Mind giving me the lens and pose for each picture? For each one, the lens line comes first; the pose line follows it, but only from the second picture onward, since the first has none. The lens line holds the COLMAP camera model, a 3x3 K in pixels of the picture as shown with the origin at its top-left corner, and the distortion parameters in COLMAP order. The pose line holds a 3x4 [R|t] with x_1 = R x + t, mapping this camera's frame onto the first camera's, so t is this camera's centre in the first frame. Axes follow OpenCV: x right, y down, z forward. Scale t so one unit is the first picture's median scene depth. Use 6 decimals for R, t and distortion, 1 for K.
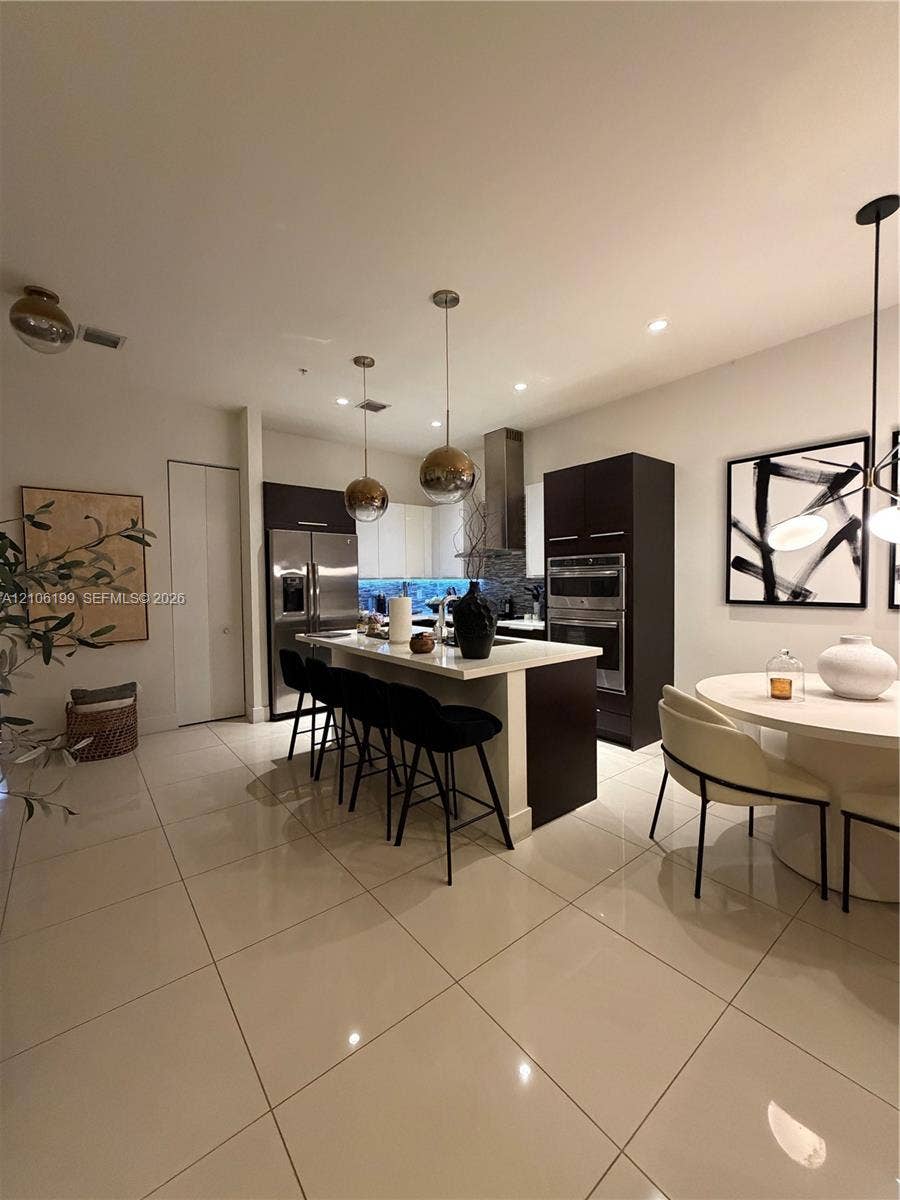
lens RADIAL K [[476.6, 0, 453.5], [0, 476.6, 596.4], [0, 0, 1]] dist [-0.000818, -0.000016]
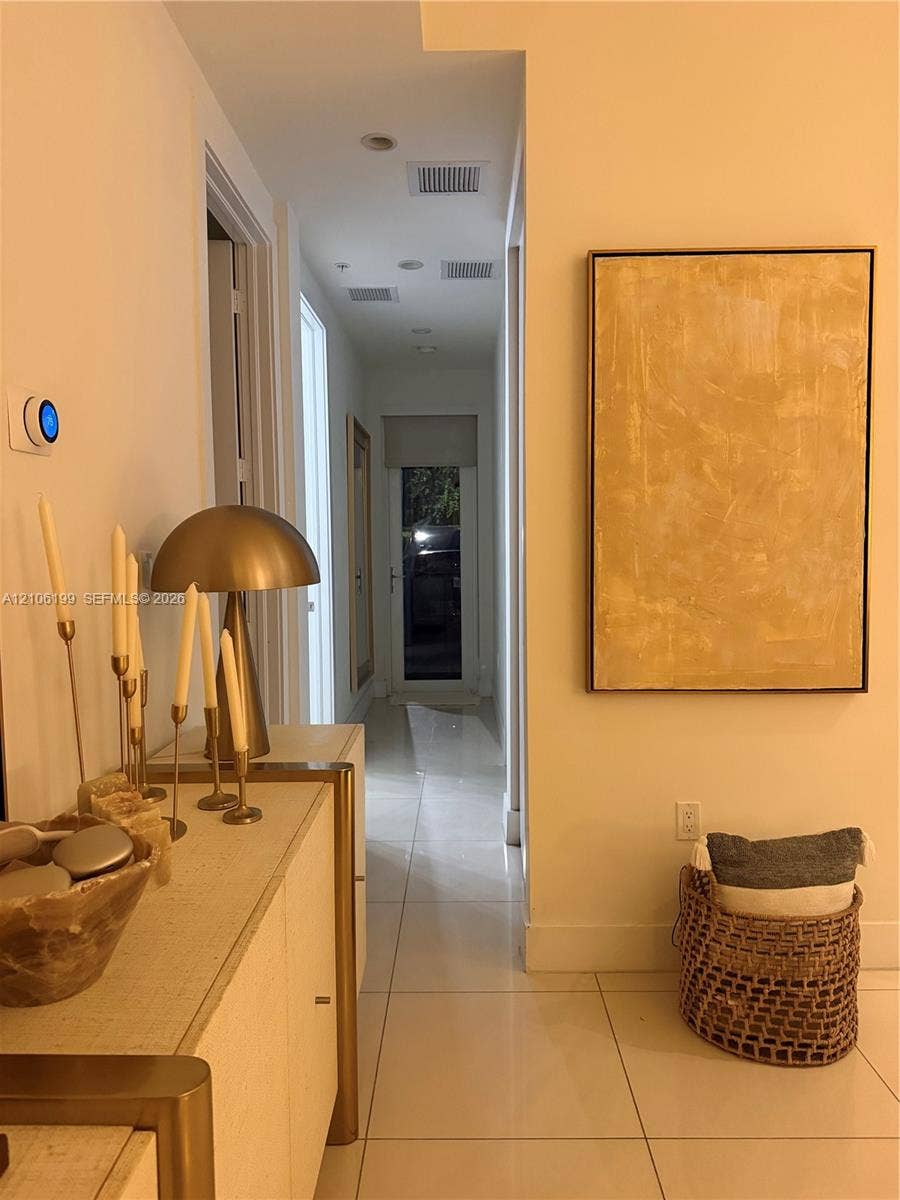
lens RADIAL K [[841.1, 0, 450.0], [0, 841.1, 600.0], [0, 0, 1]] dist [0.107910, -0.175602]
pose [[0.768833, 0.052458, -0.637295, -0.569927], [-0.019273, 0.998078, 0.058905, -0.002087], [0.639160, -0.033006, 0.768365, 0.425202]]
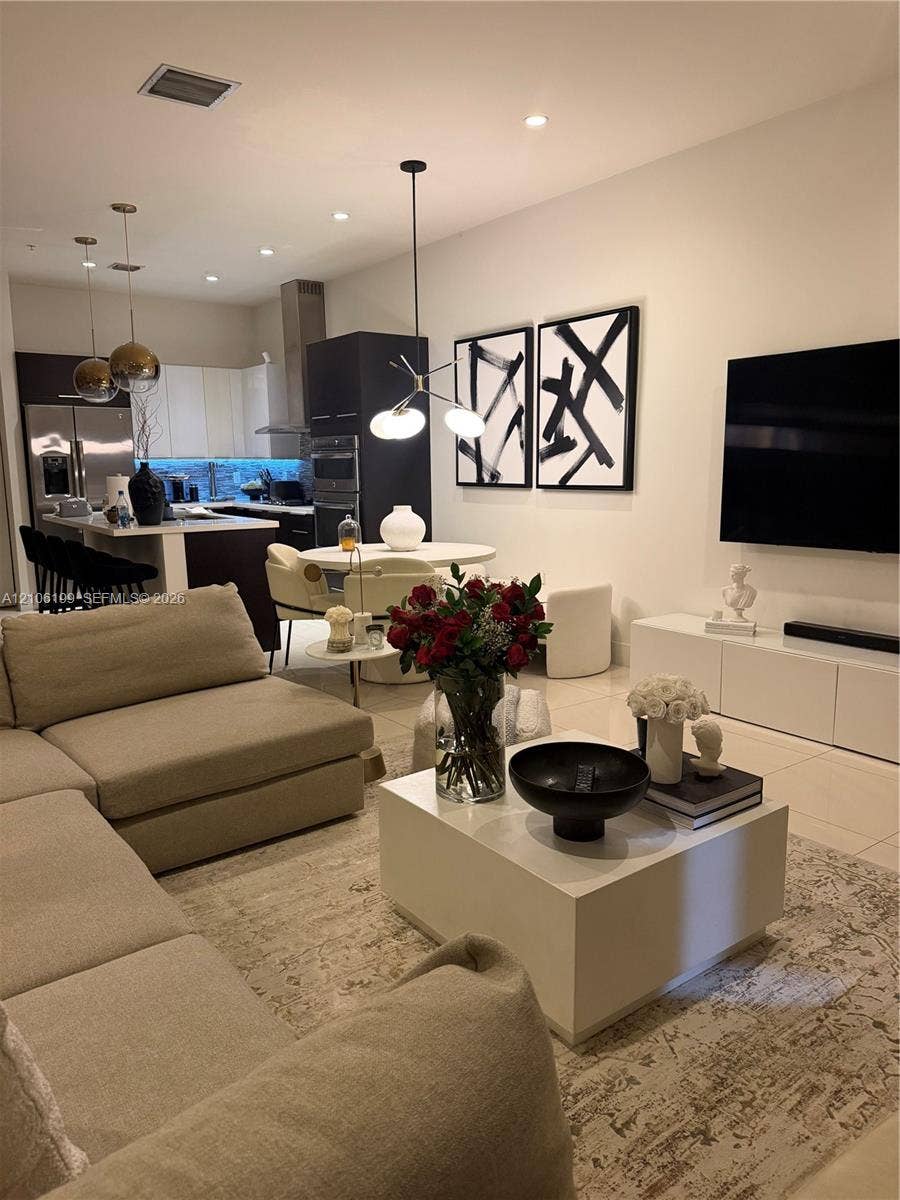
lens RADIAL K [[841.1, 0, 450.0], [0, 841.1, 600.0], [0, 0, 1]] dist [0.107910, -0.175602]
pose [[0.998927, 0.008617, -0.045497, 0.666759], [-0.002586, 0.991381, 0.130985, 0.022263], [0.046233, -0.130727, 0.990340, -0.847135]]
